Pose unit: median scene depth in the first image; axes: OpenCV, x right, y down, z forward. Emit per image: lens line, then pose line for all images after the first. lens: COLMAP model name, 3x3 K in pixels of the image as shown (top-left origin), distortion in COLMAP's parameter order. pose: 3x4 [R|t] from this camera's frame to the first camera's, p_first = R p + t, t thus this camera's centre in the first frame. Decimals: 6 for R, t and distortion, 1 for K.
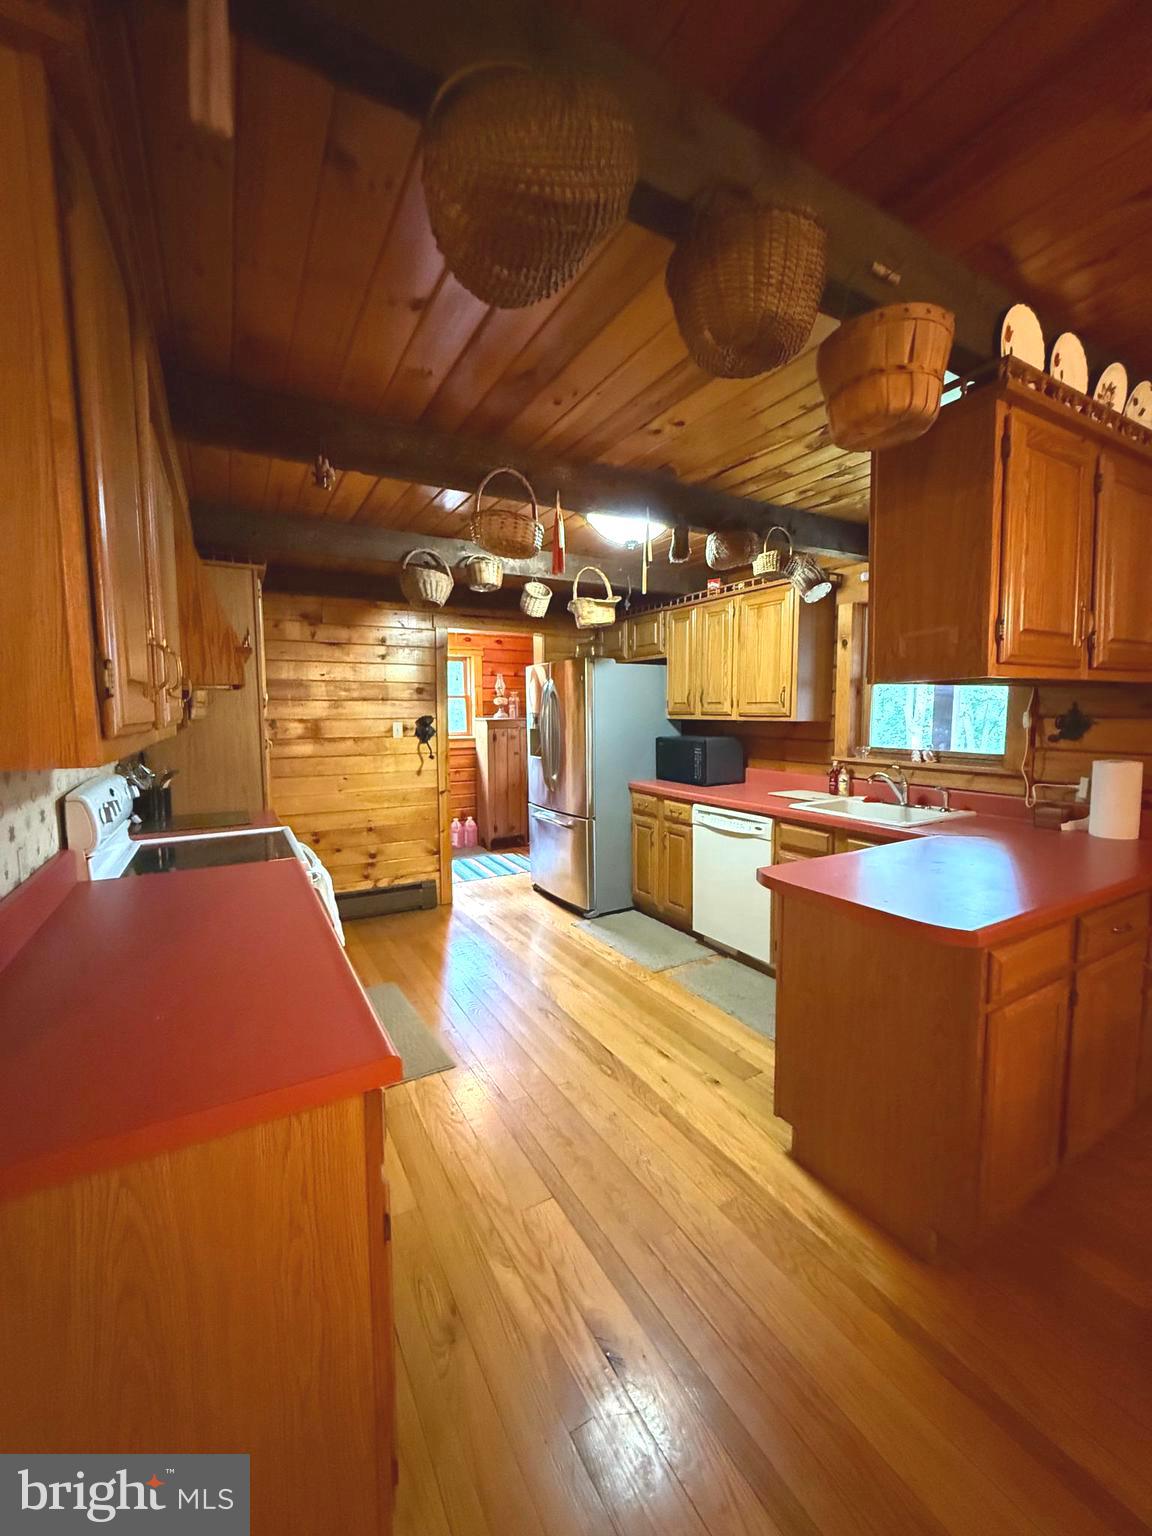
lens RADIAL K [[613.1, 0, 577.3], [0, 613.1, 766.4], [0, 0, 1]] dist [-0.001396, 0.000589]
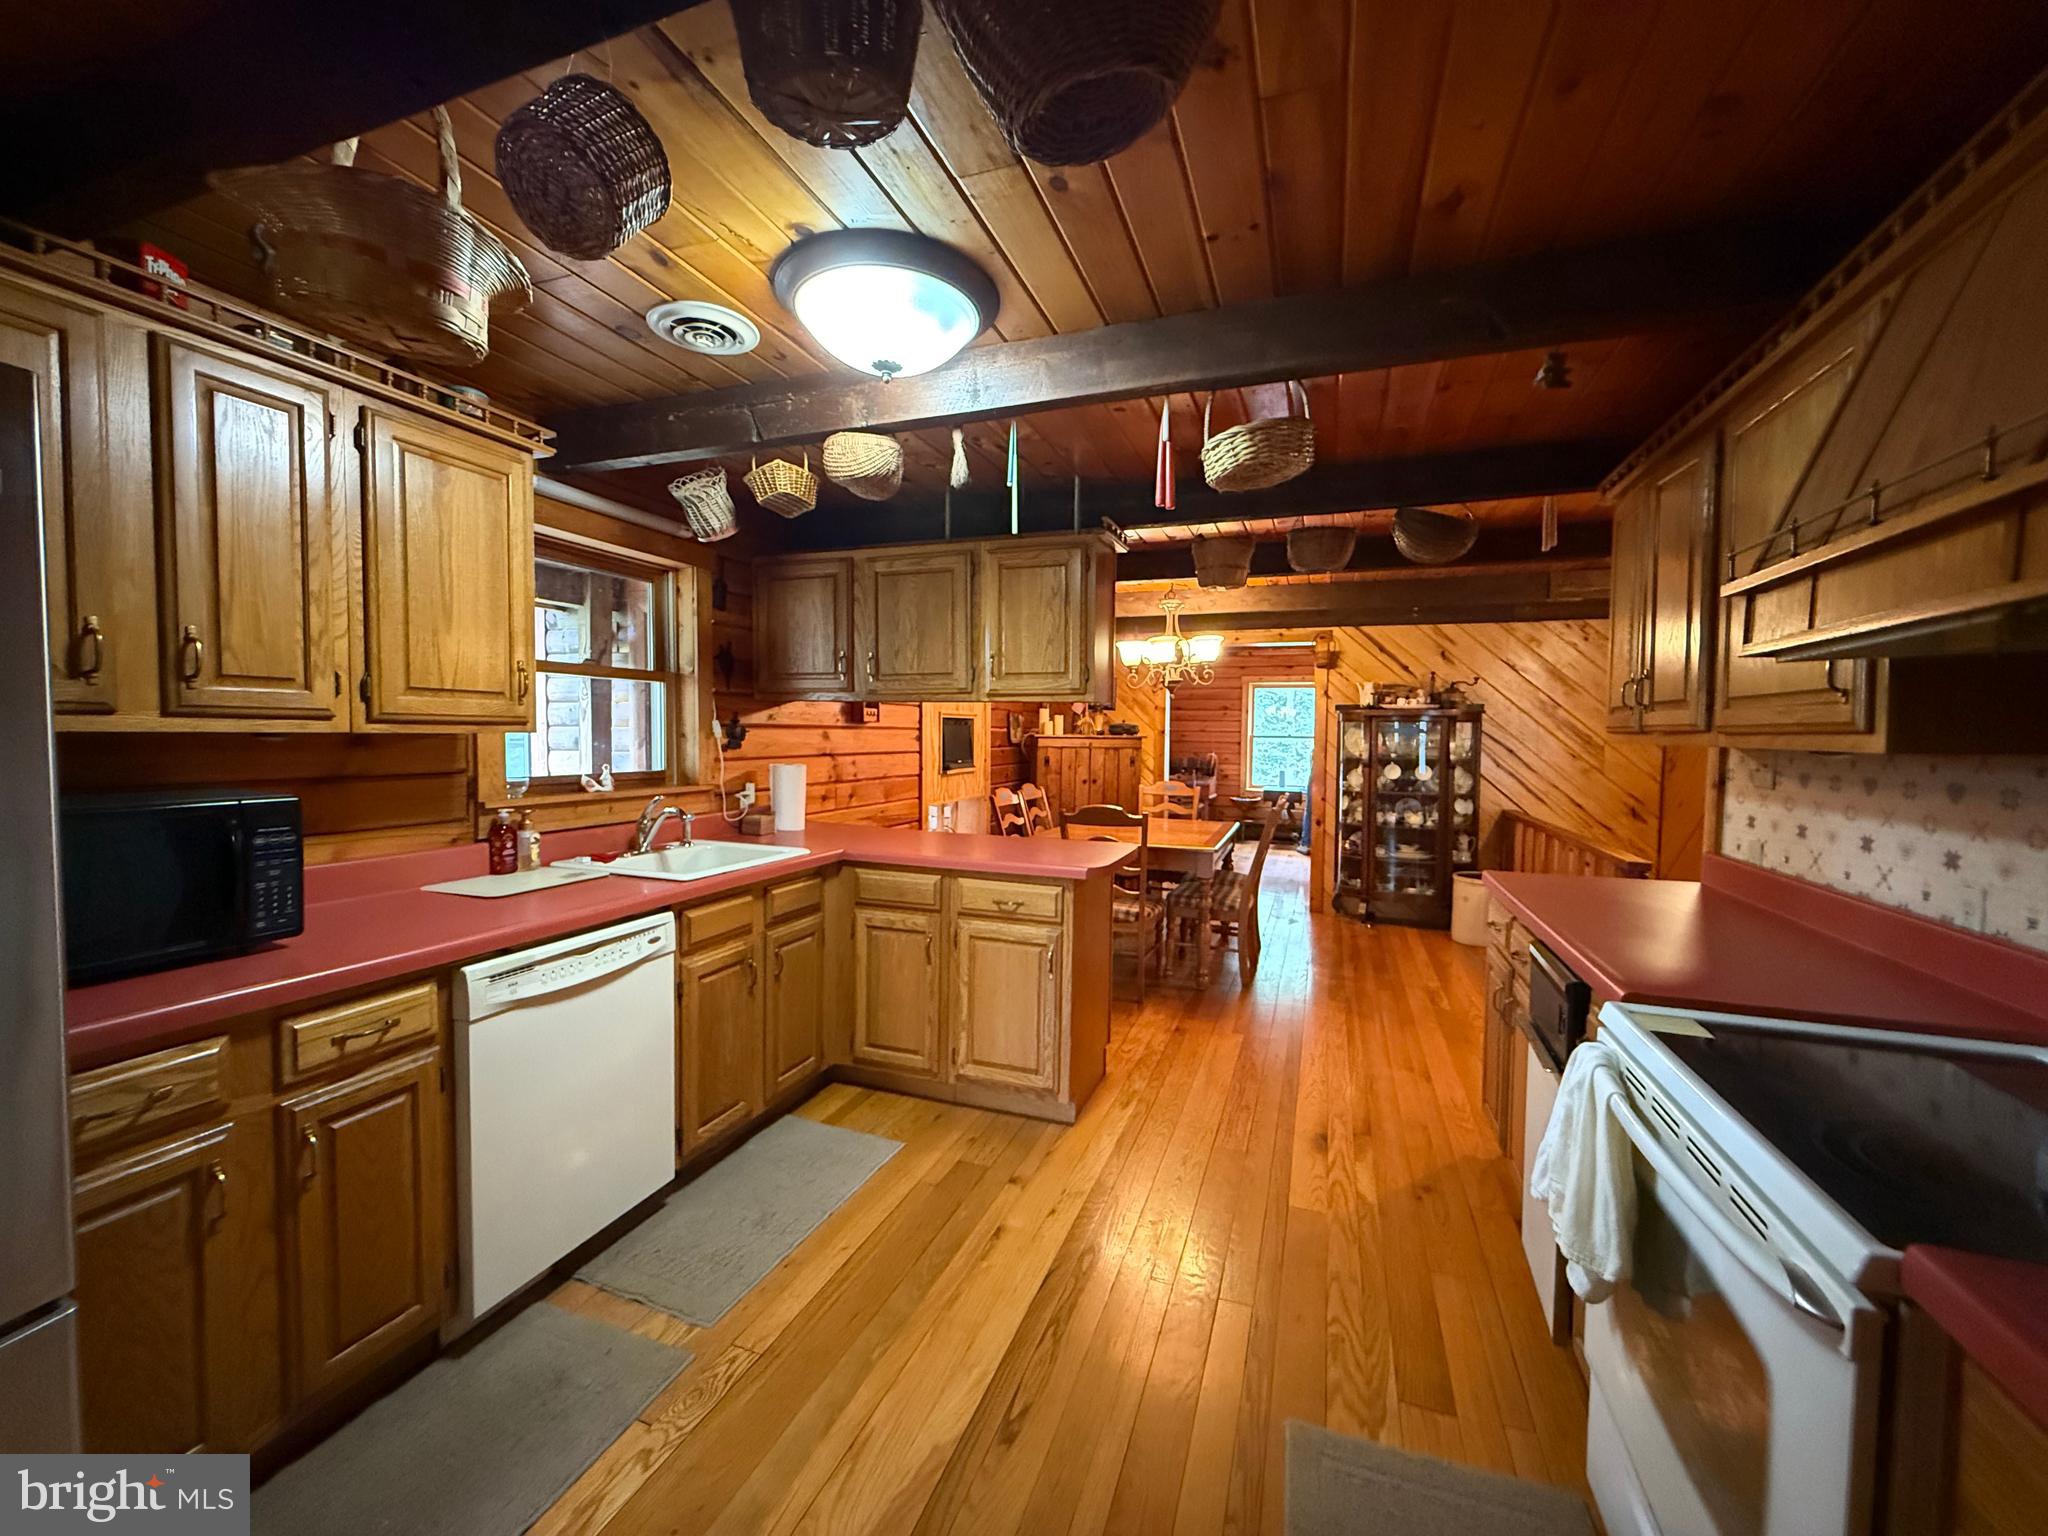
lens RADIAL K [[817.4, 0, 1019.7], [0, 817.4, 767.1], [0, 0, 1]] dist [-0.001396, 0.000589]
pose [[-0.638291, -0.035794, 0.768962, -0.378636], [0.061792, 0.993313, 0.097529, -0.081367], [-0.767311, 0.109768, -0.631811, 1.049451]]
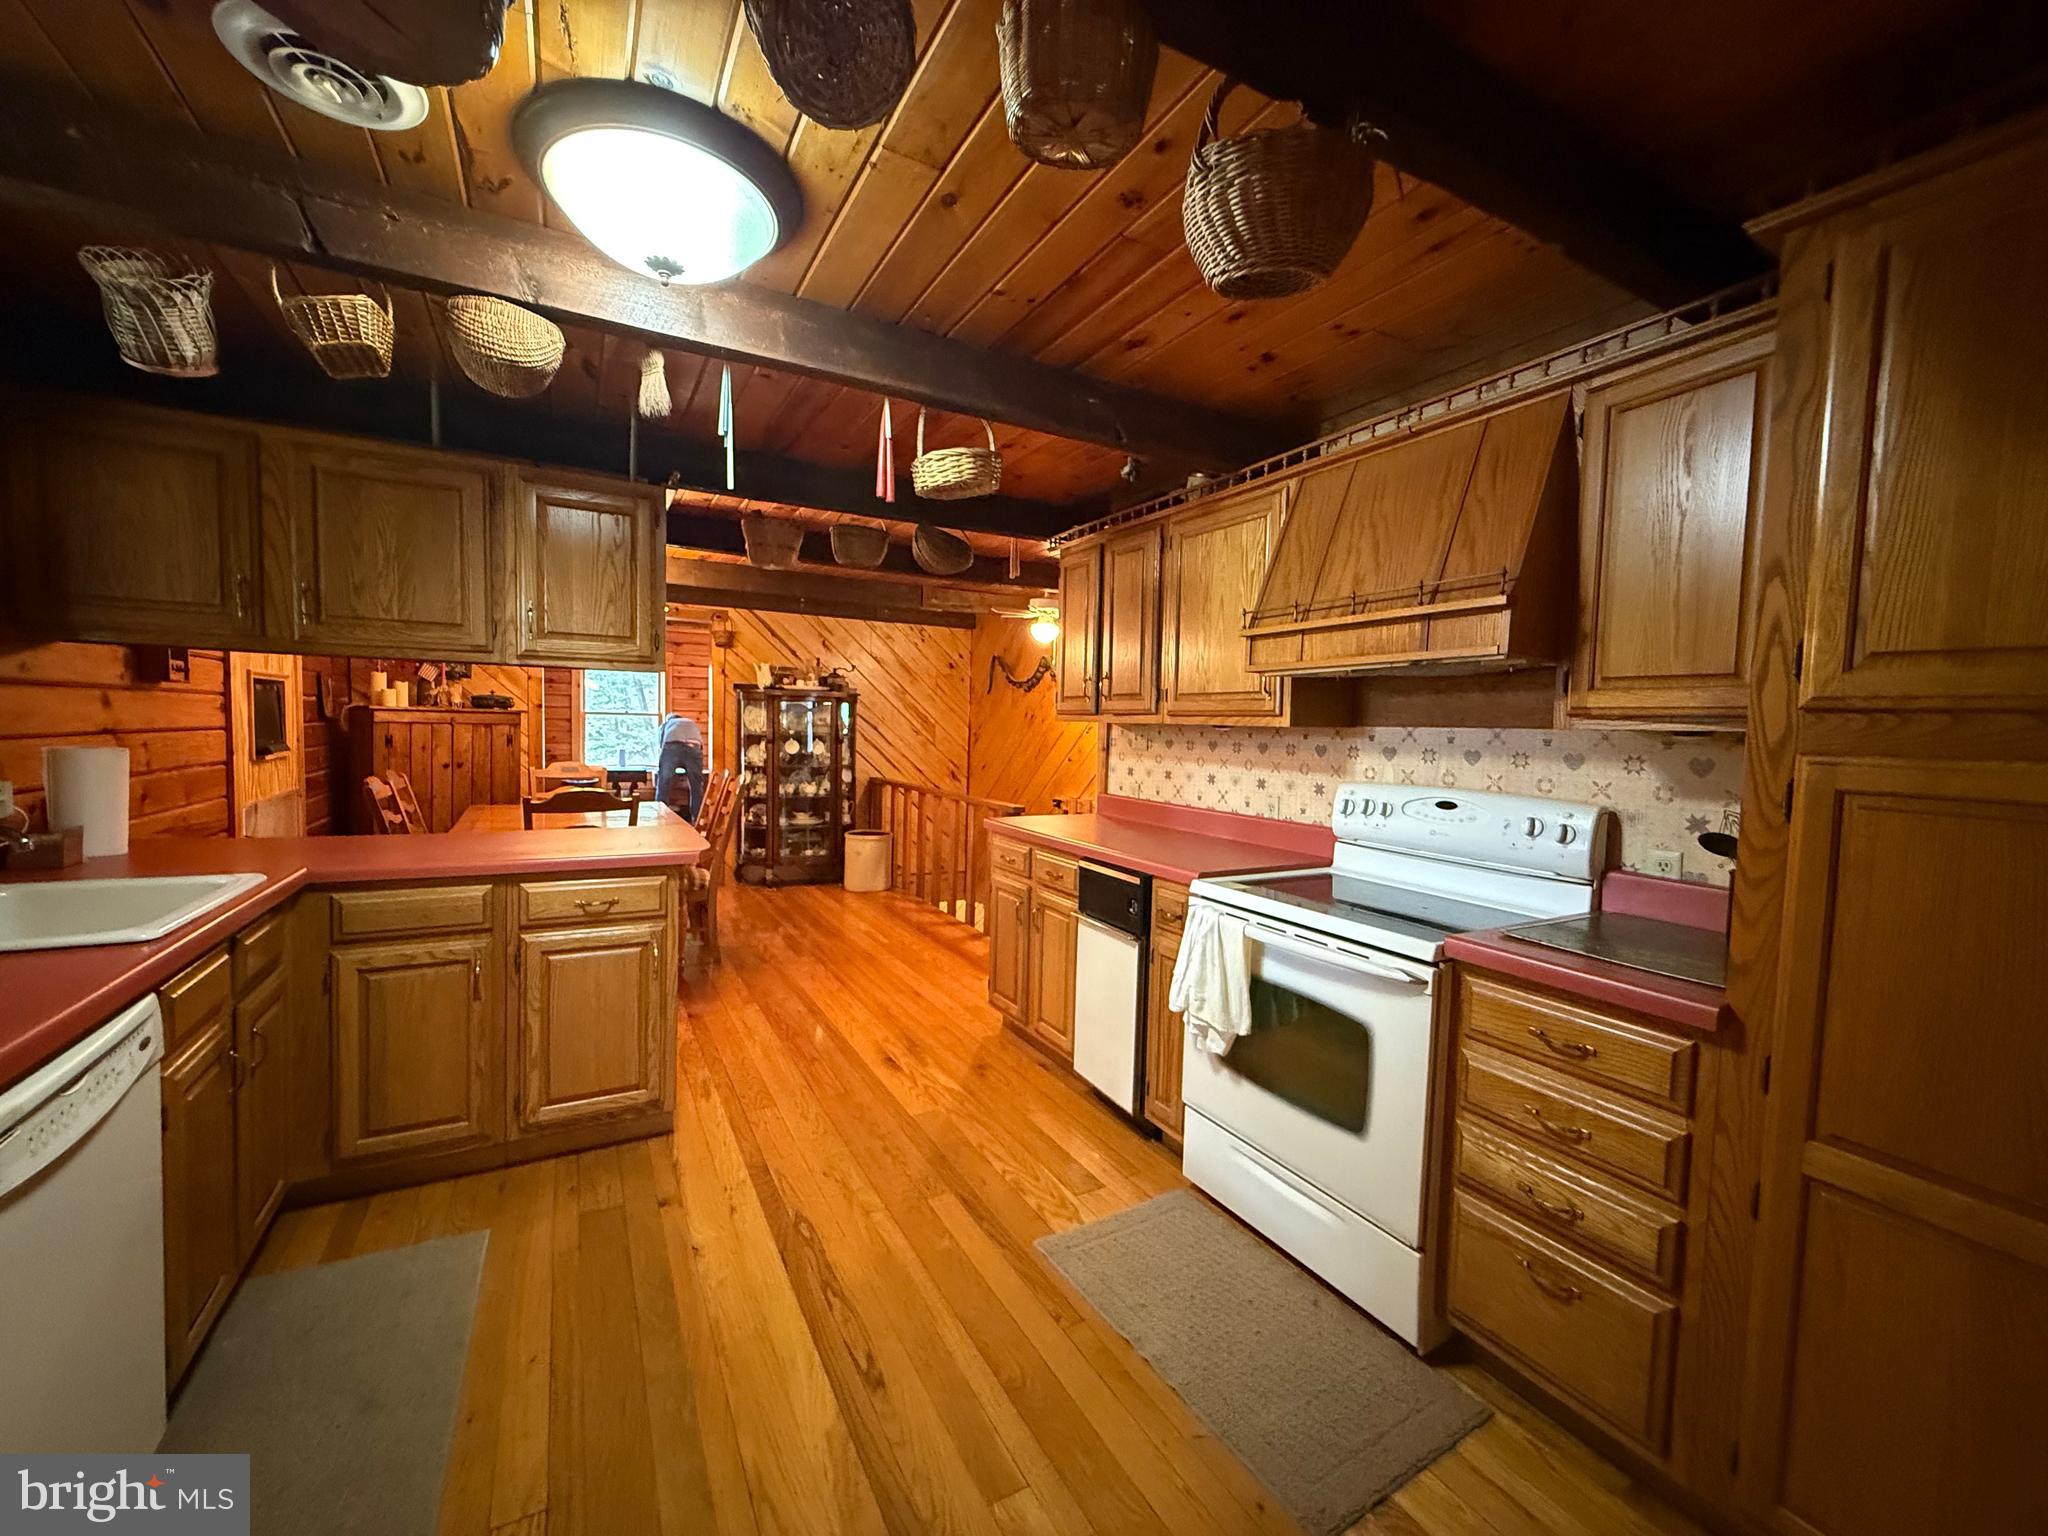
lens RADIAL K [[817.4, 0, 1021.9], [0, 817.4, 767.9], [0, 0, 1]] dist [-0.001396, 0.000589]
pose [[-0.999723, -0.021165, 0.010245, -0.125710], [-0.019467, 0.989349, 0.144258, -0.089577], [-0.013189, 0.144019, -0.989487, 1.220552]]
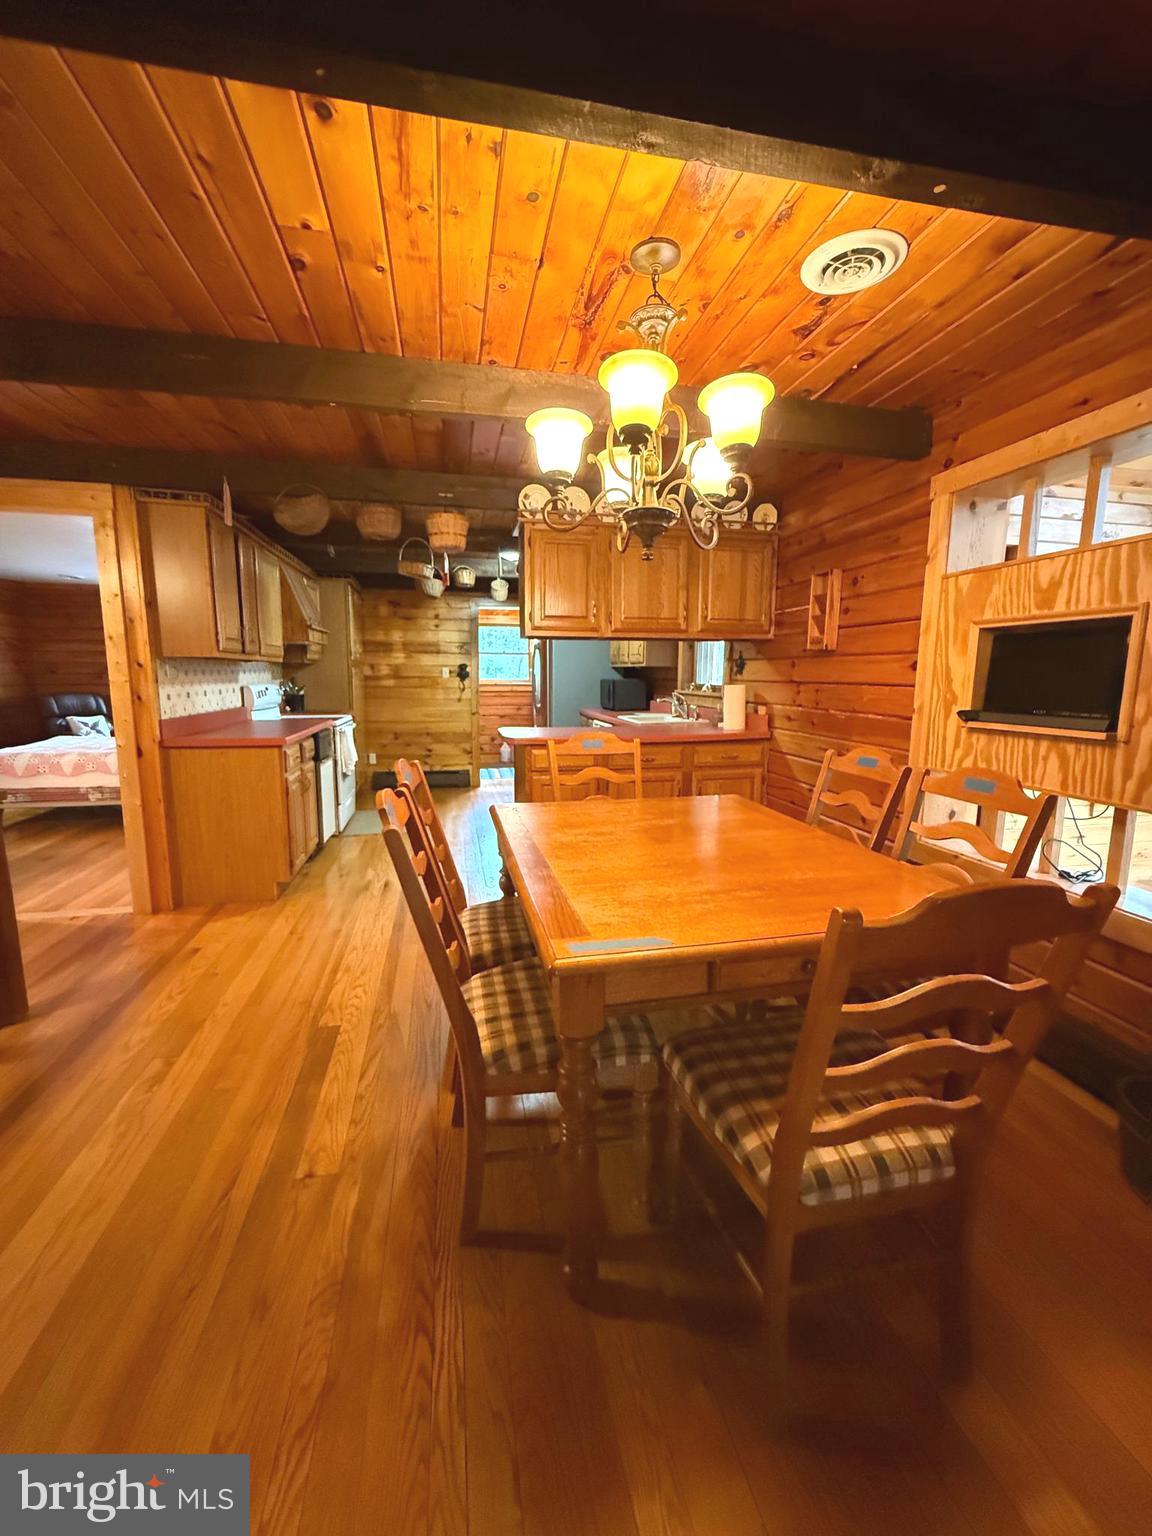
lens RADIAL K [[613.1, 0, 577.2], [0, 613.1, 767.1], [0, 0, 1]] dist [-0.001396, 0.000589]
pose [[0.951210, 0.058513, -0.302946, 0.633976], [-0.040639, 0.997059, 0.064977, 0.081827], [0.305857, -0.049496, 0.950790, -0.505177]]
